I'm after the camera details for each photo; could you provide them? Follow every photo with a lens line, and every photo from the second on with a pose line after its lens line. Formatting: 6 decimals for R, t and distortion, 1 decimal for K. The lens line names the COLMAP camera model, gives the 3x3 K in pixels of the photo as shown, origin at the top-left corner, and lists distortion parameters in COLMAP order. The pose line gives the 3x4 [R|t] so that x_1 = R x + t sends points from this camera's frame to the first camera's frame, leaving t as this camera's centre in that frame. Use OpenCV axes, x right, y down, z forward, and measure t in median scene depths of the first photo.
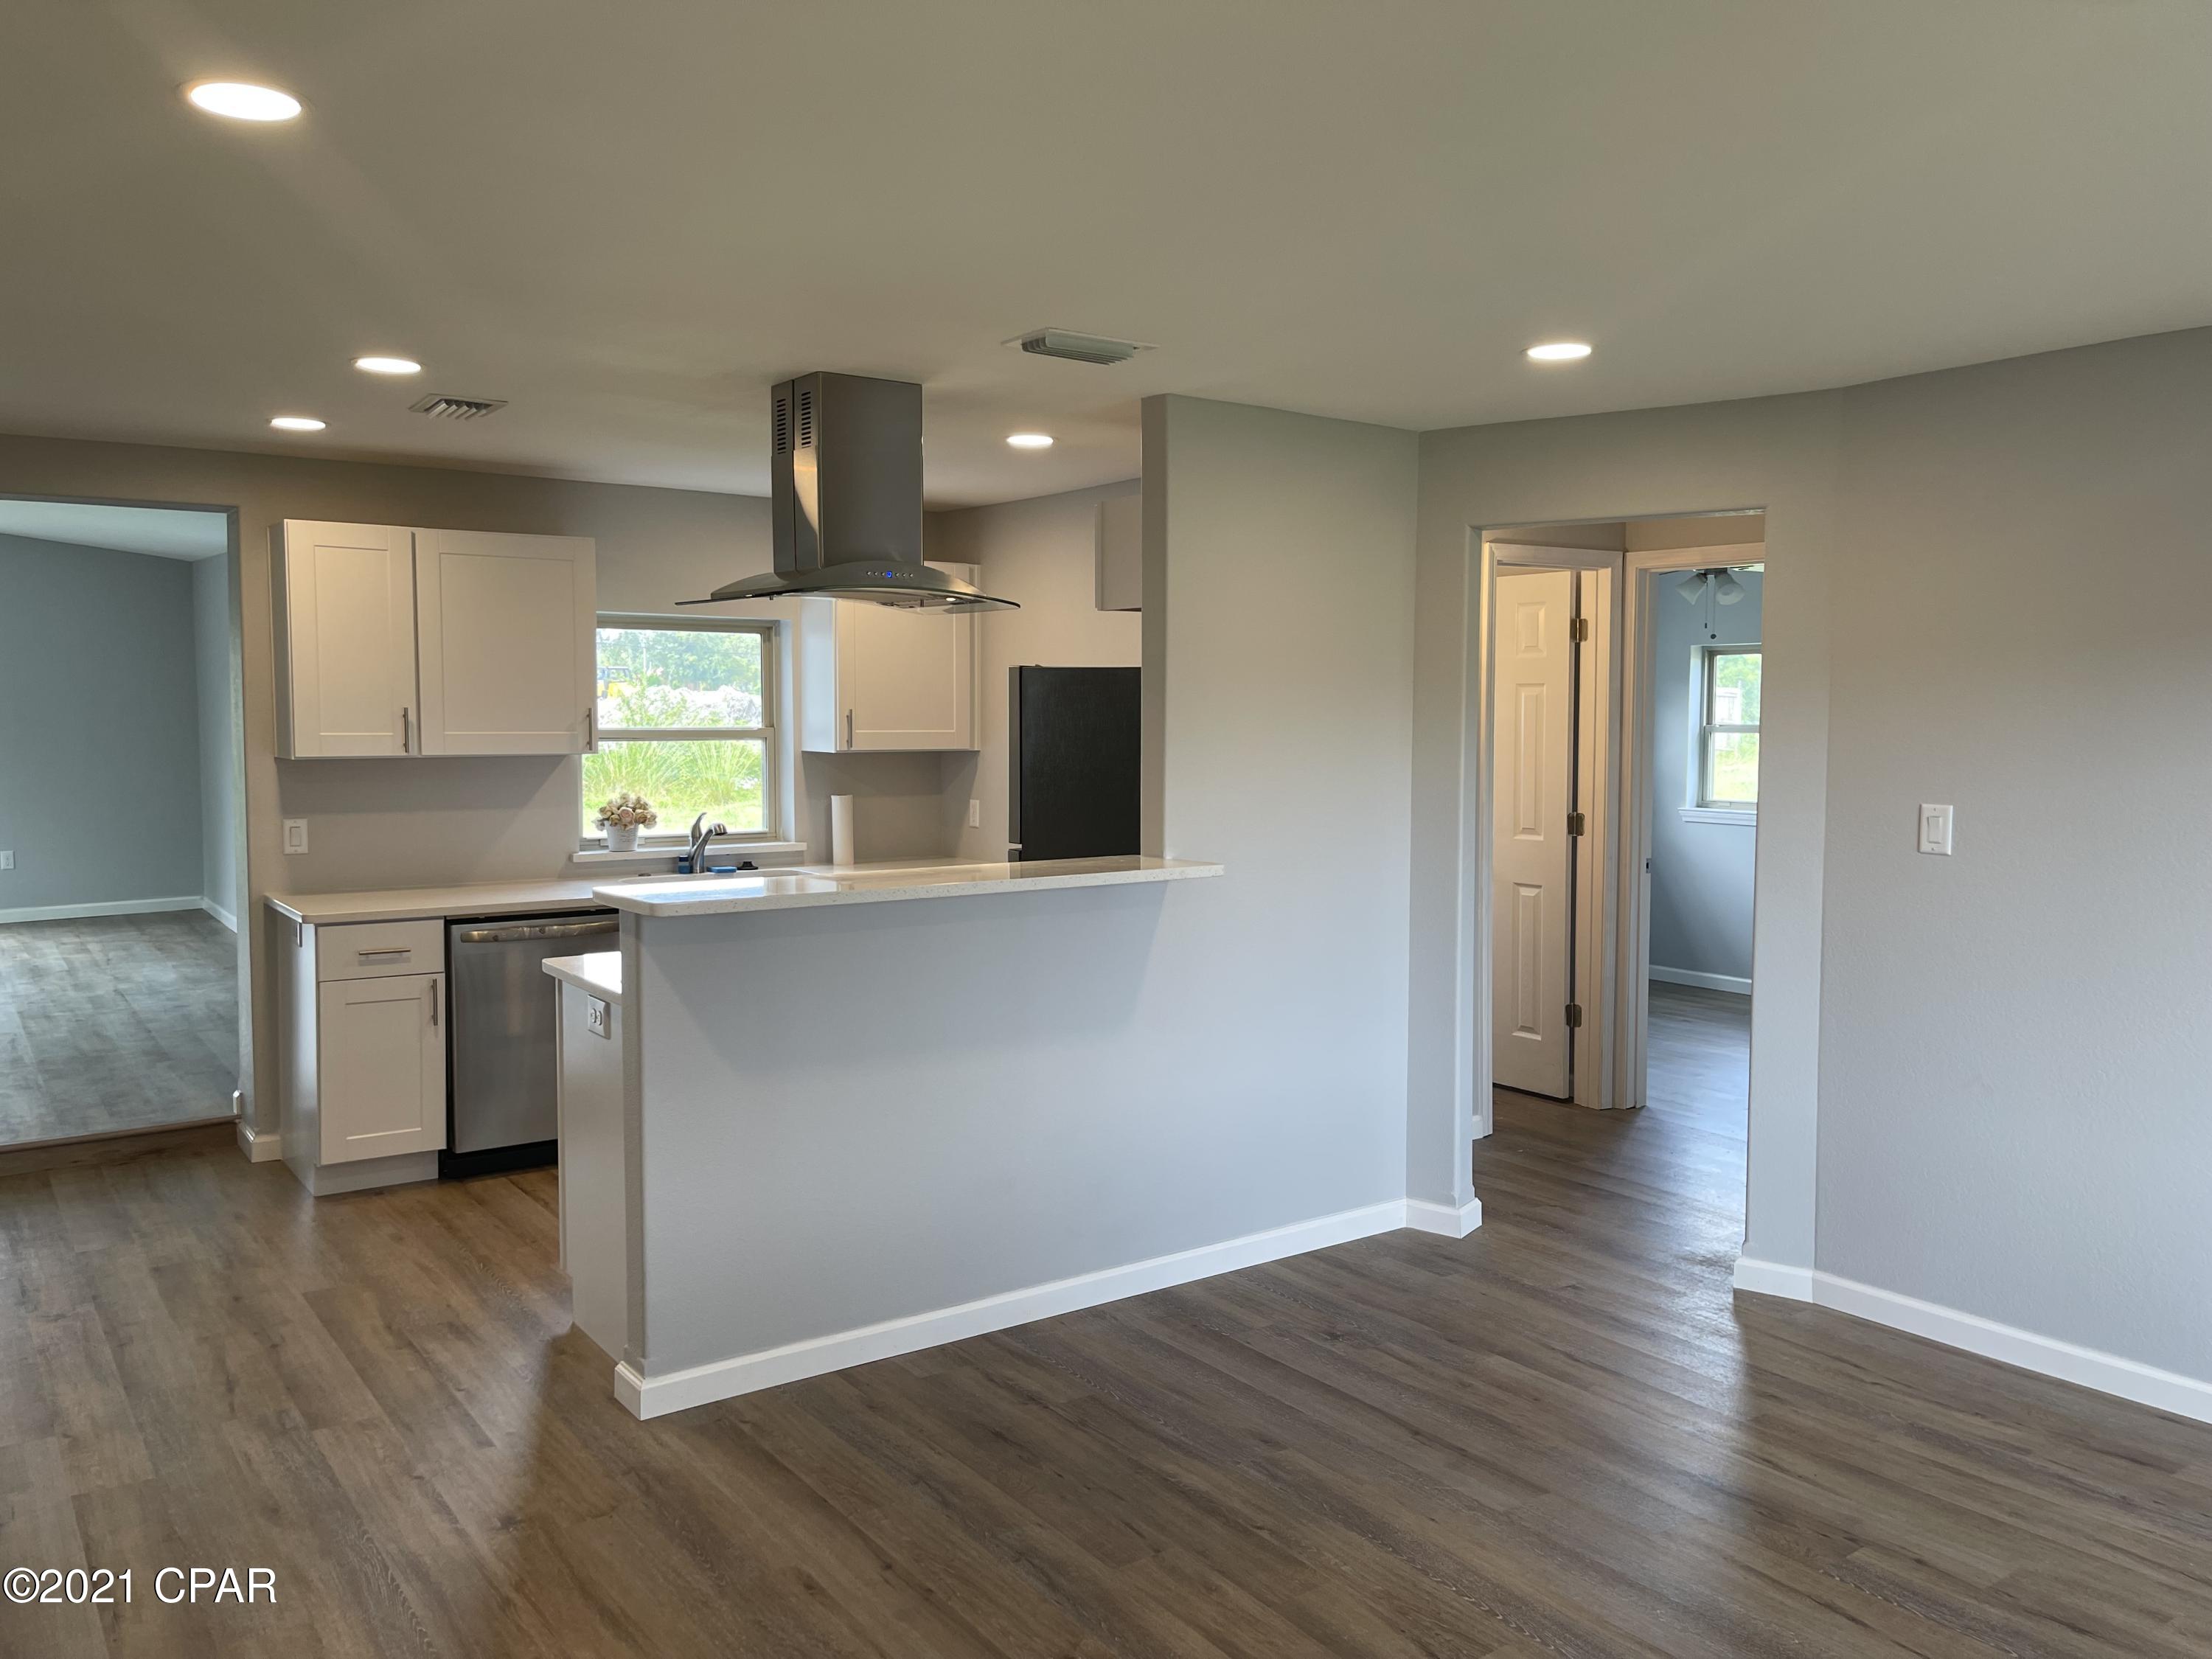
lens RADIAL K [[1673.9, 0, 1112.7], [0, 1673.9, 831.6], [0, 0, 1]] dist [0.046074, -0.043927]
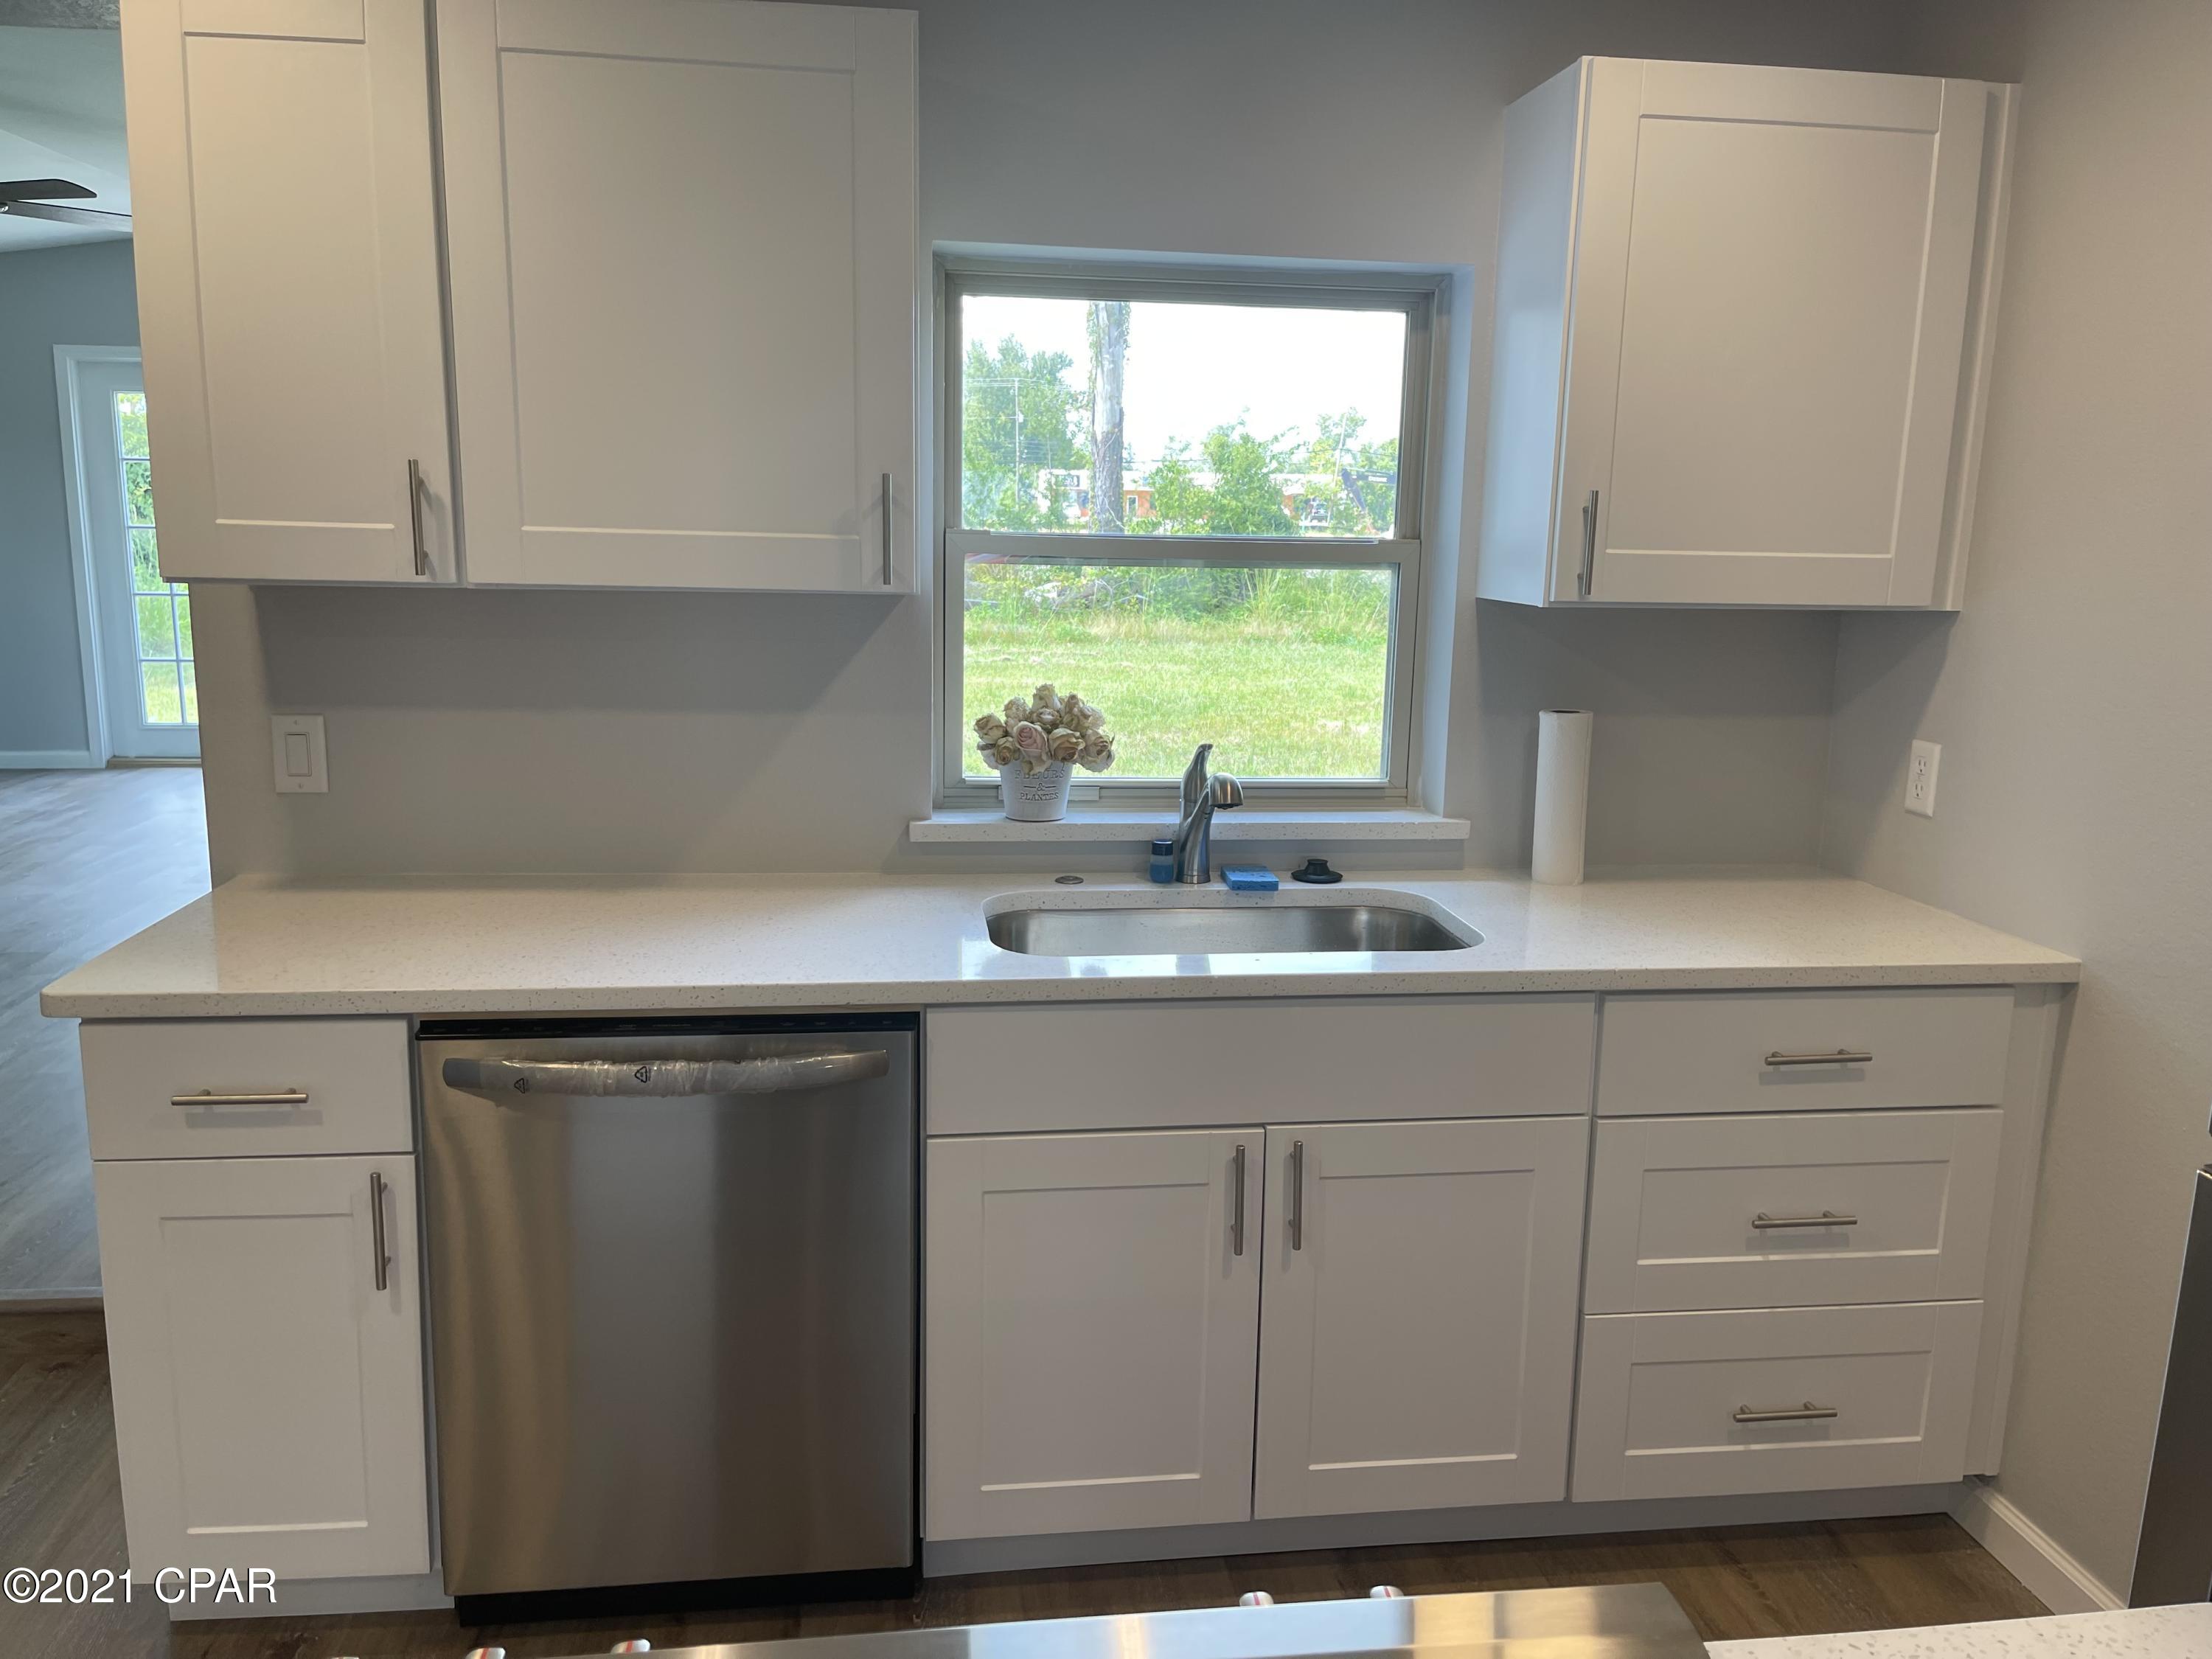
lens RADIAL K [[1673.9, 0, 1121.6], [0, 1673.9, 829.9], [0, 0, 1]] dist [0.046074, -0.043927]
pose [[0.881757, 0.099834, -0.461018, -0.071228], [-0.053125, 0.992146, 0.113241, -0.035769], [0.468703, -0.075360, 0.880136, 0.631167]]
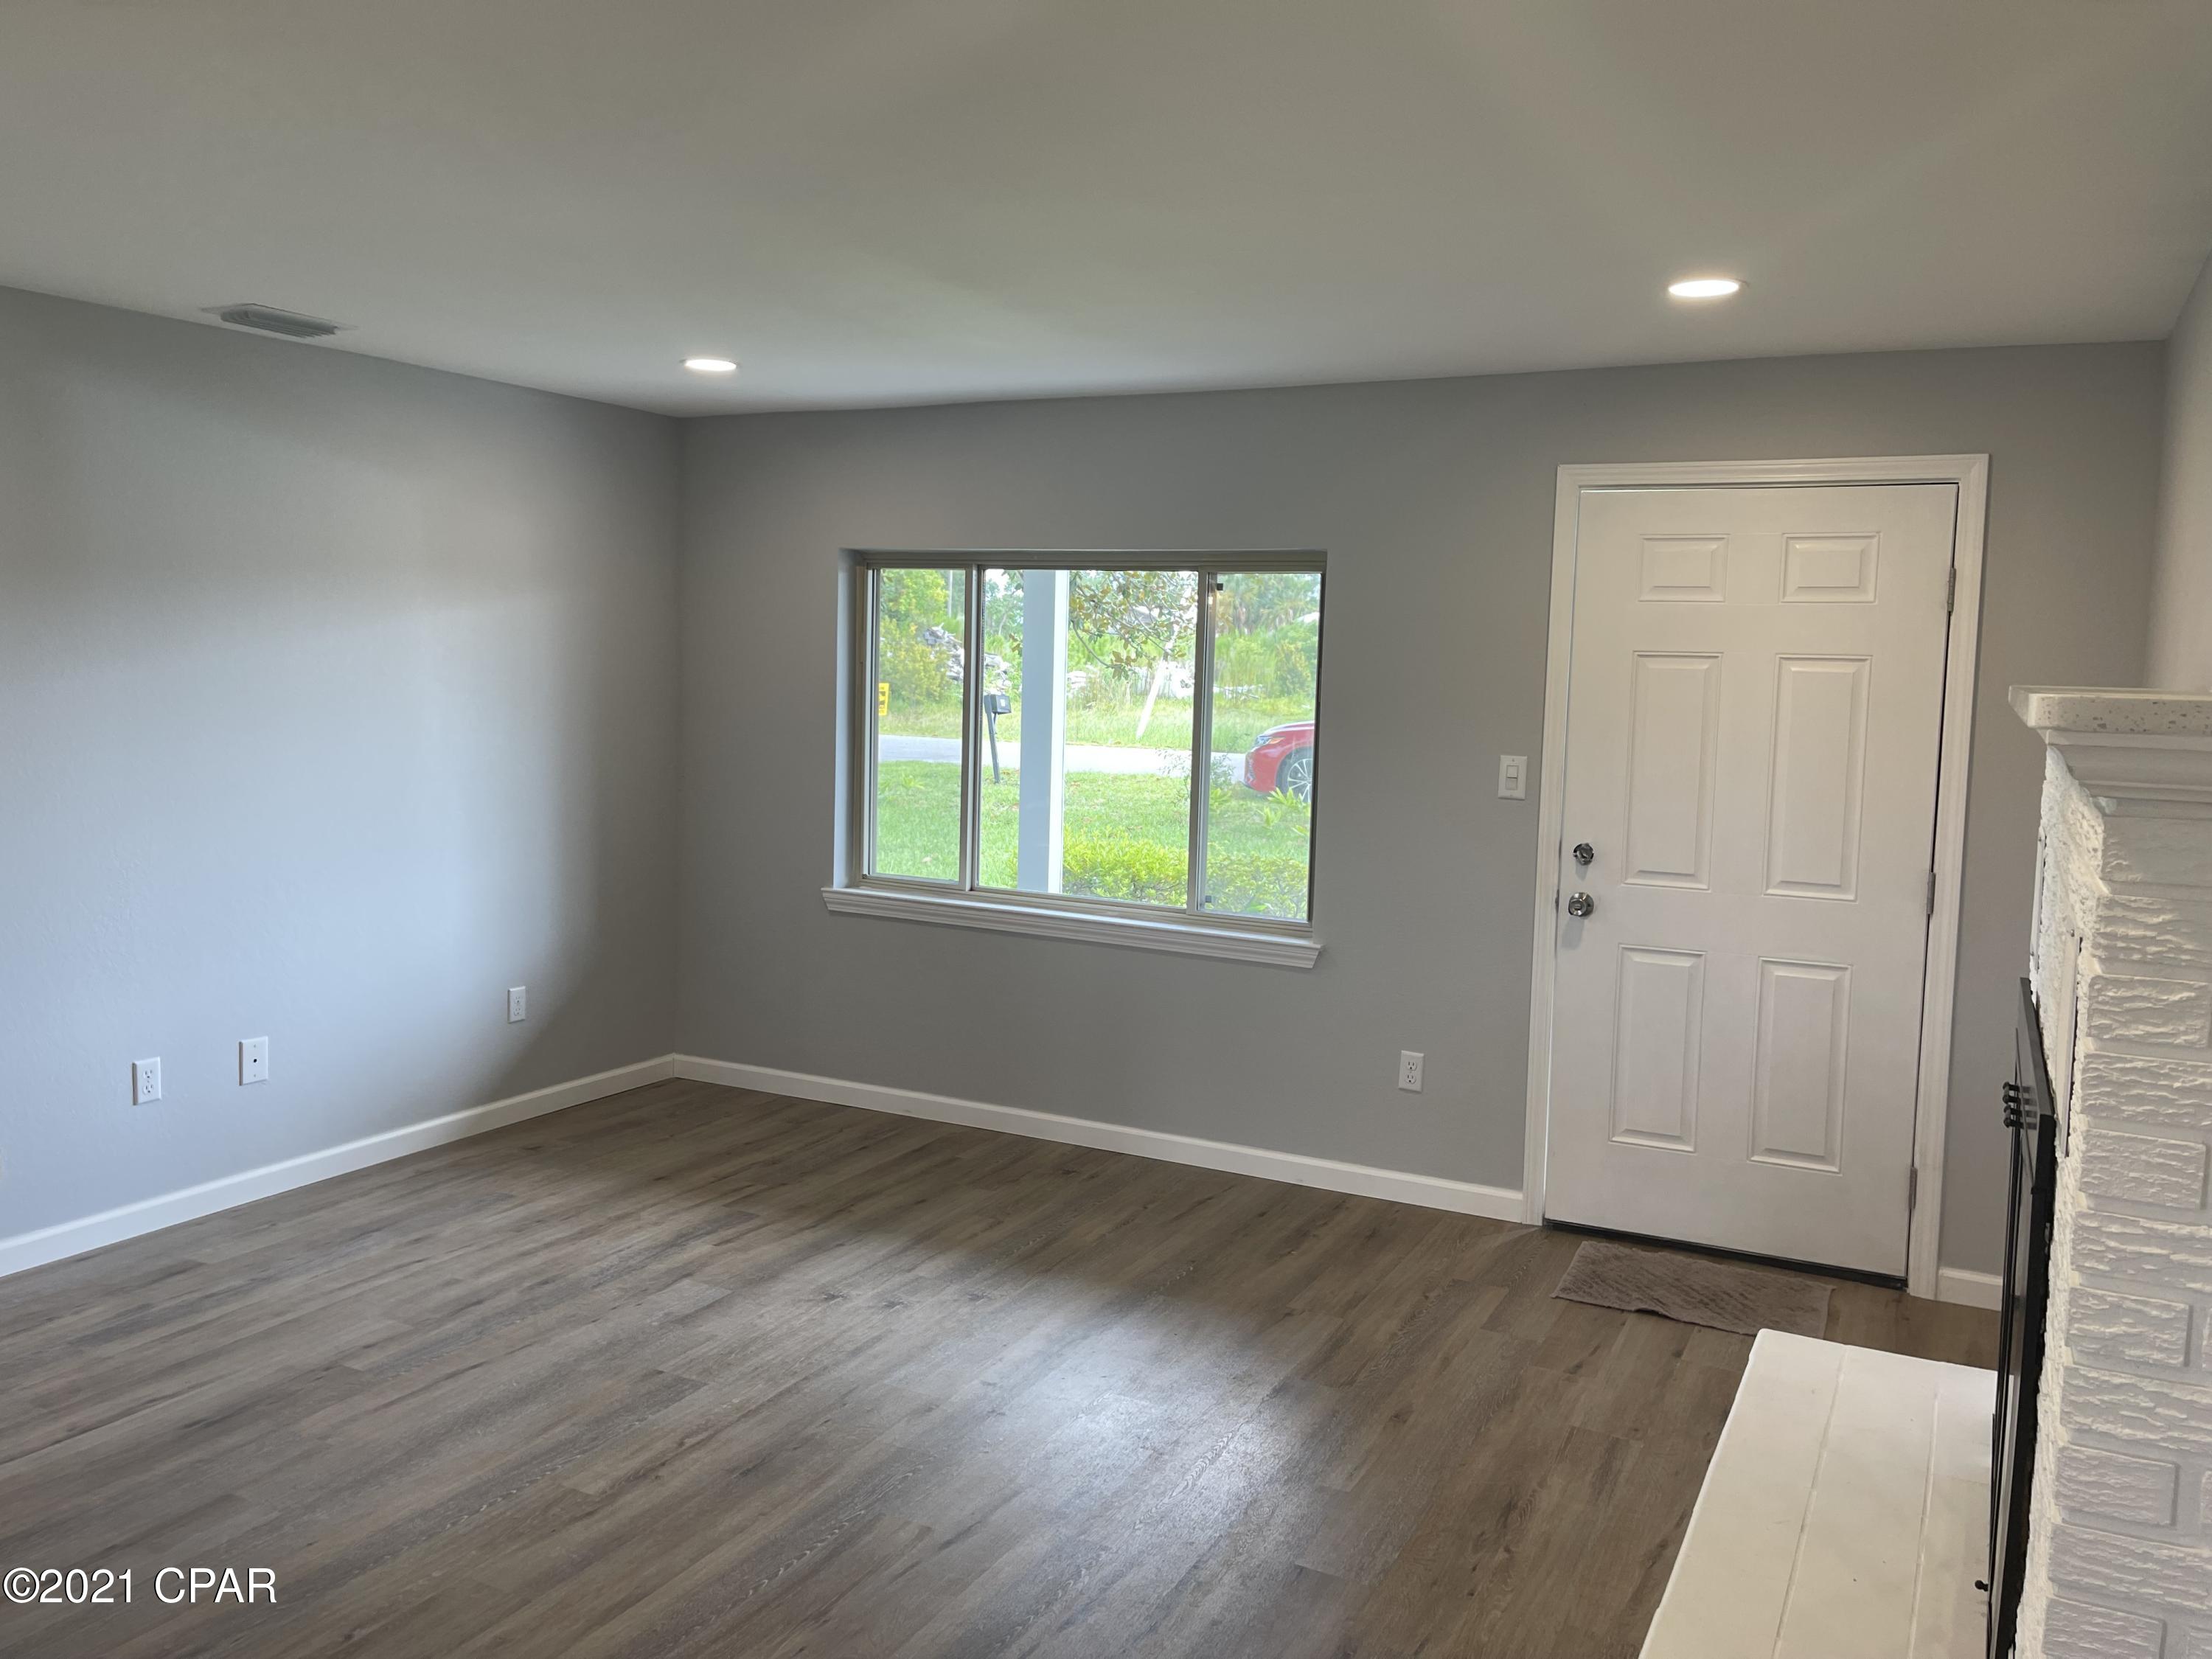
lens RADIAL K [[1673.9, 0, 1103.2], [0, 1673.9, 824.9], [0, 0, 1]] dist [0.046074, -0.043927]
pose [[-0.445842, -0.099089, 0.889610, -0.389672], [0.036686, 0.990996, 0.128767, -0.037528], [-0.894359, 0.090046, -0.438193, 0.499471]]
